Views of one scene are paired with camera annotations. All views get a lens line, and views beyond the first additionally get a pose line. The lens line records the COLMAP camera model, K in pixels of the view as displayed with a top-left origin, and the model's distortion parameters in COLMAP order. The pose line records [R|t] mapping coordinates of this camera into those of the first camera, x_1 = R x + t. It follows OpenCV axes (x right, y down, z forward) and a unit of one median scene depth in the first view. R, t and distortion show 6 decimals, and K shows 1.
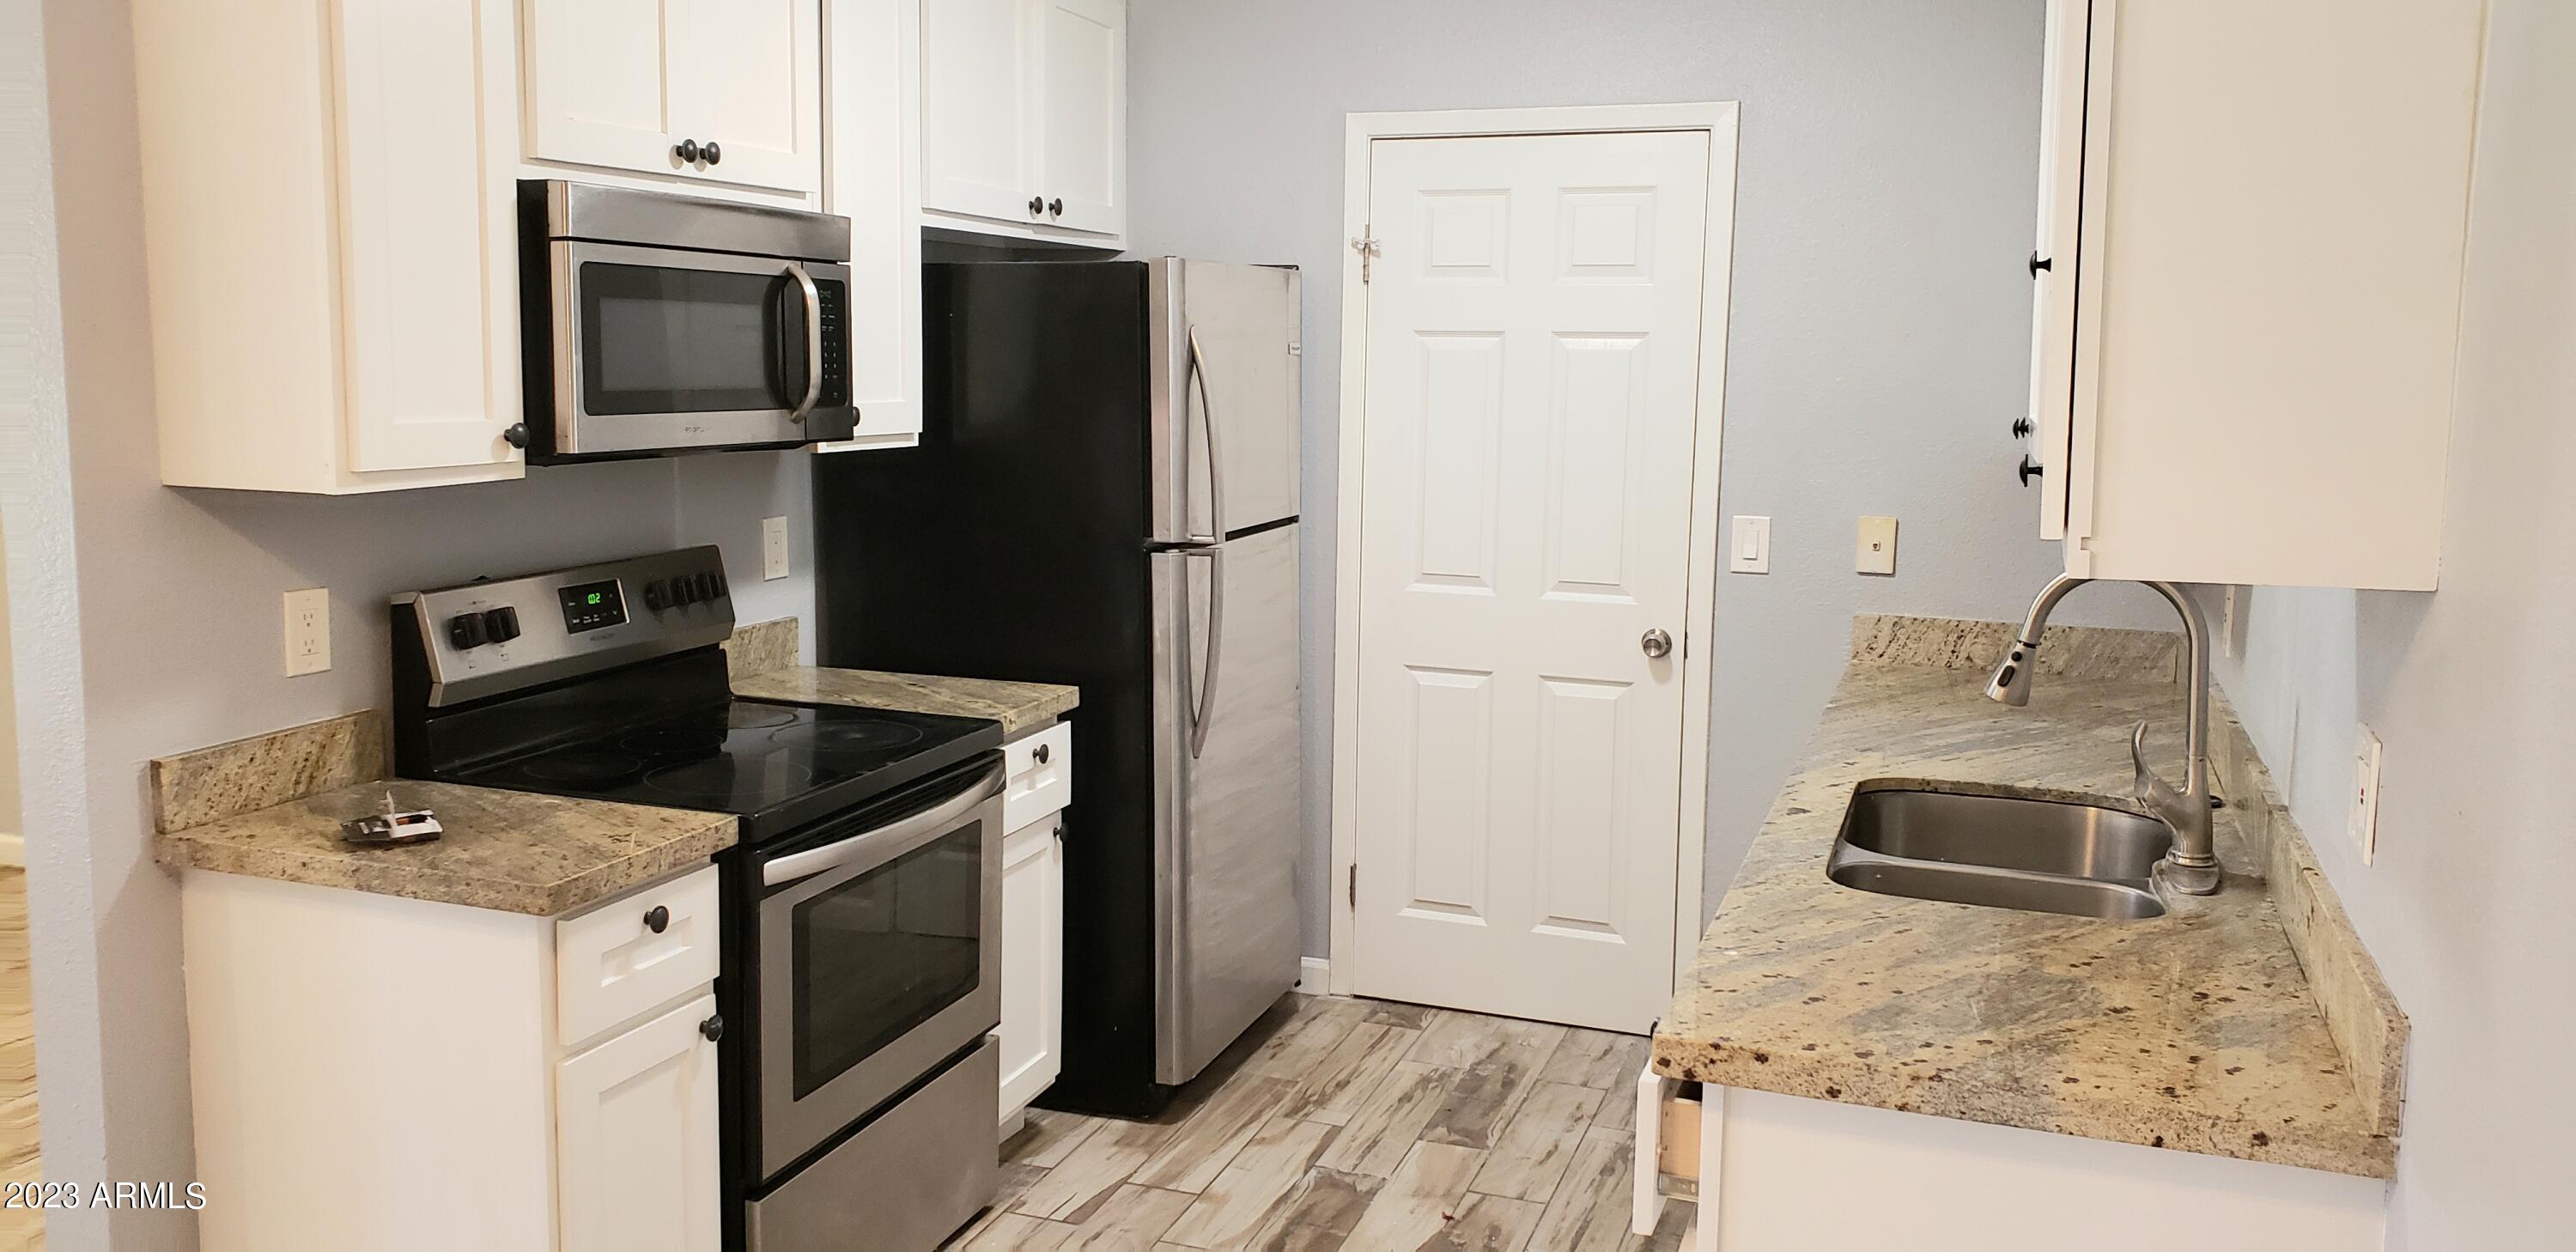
lens RADIAL K [[1982.9, 0, 1223.6], [0, 1982.9, 567.8], [0, 0, 1]] dist [0.109530, -0.203863]
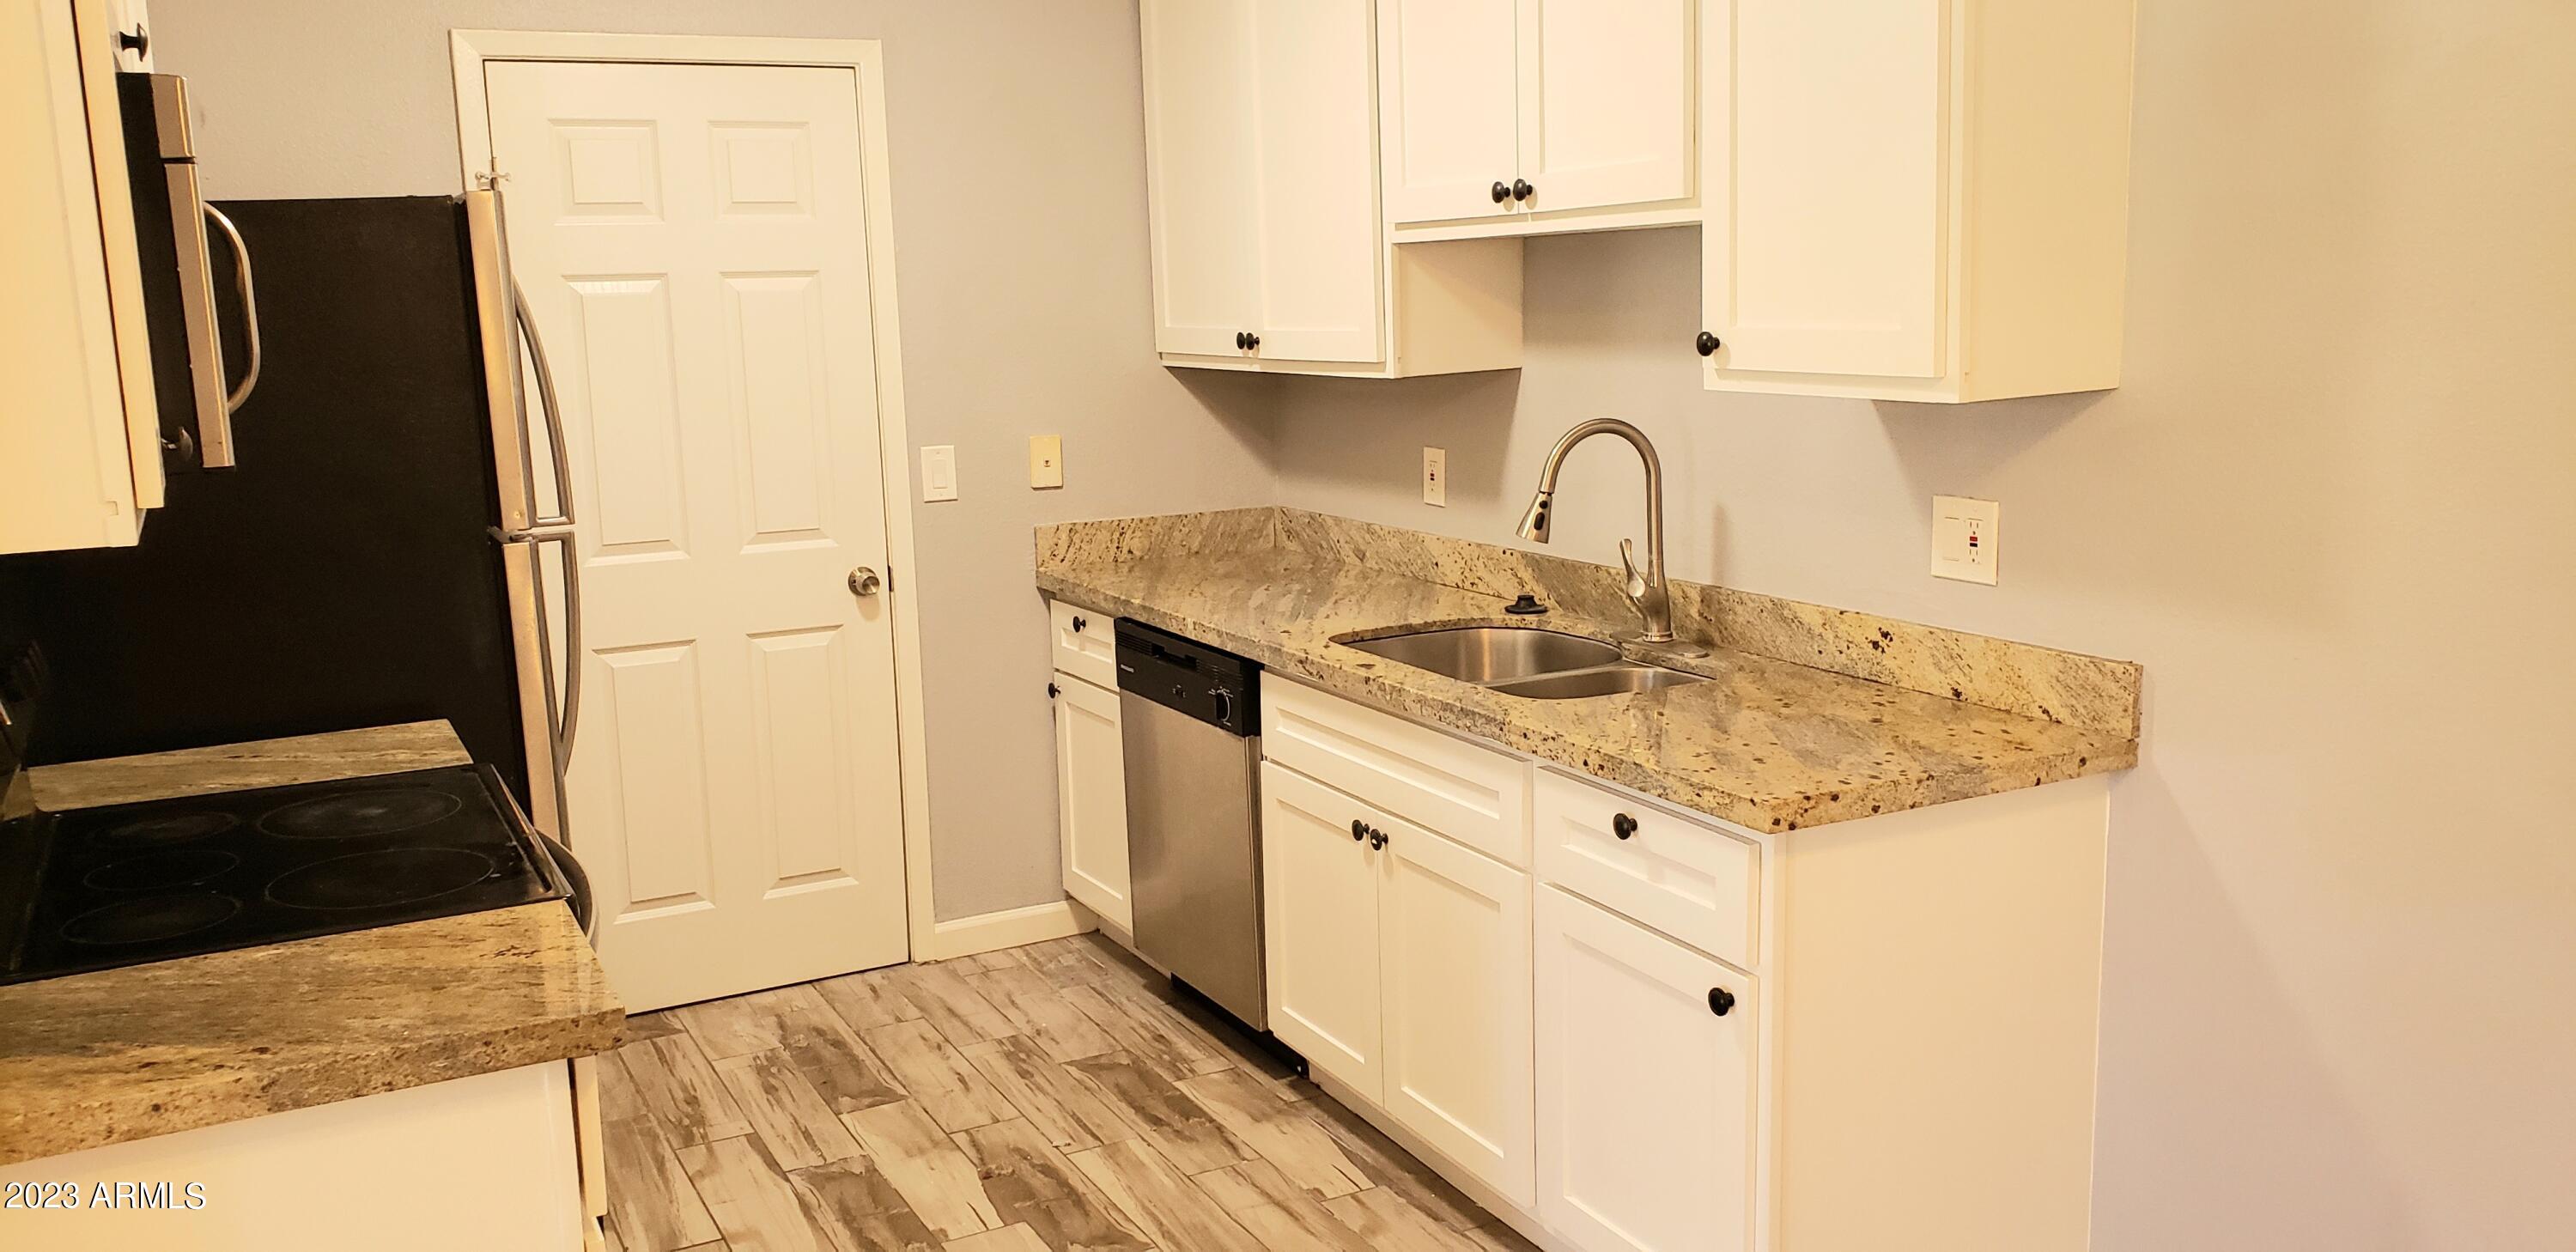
lens RADIAL K [[2031.5, 0, 1250.0], [0, 2031.5, 601.2], [0, 0, 1]] dist [0.070521, -0.061090]
pose [[0.672829, -0.147733, 0.724898, -0.419894], [0.121415, 0.988623, 0.088786, -0.020924], [-0.729767, 0.028276, 0.683111, 0.164287]]
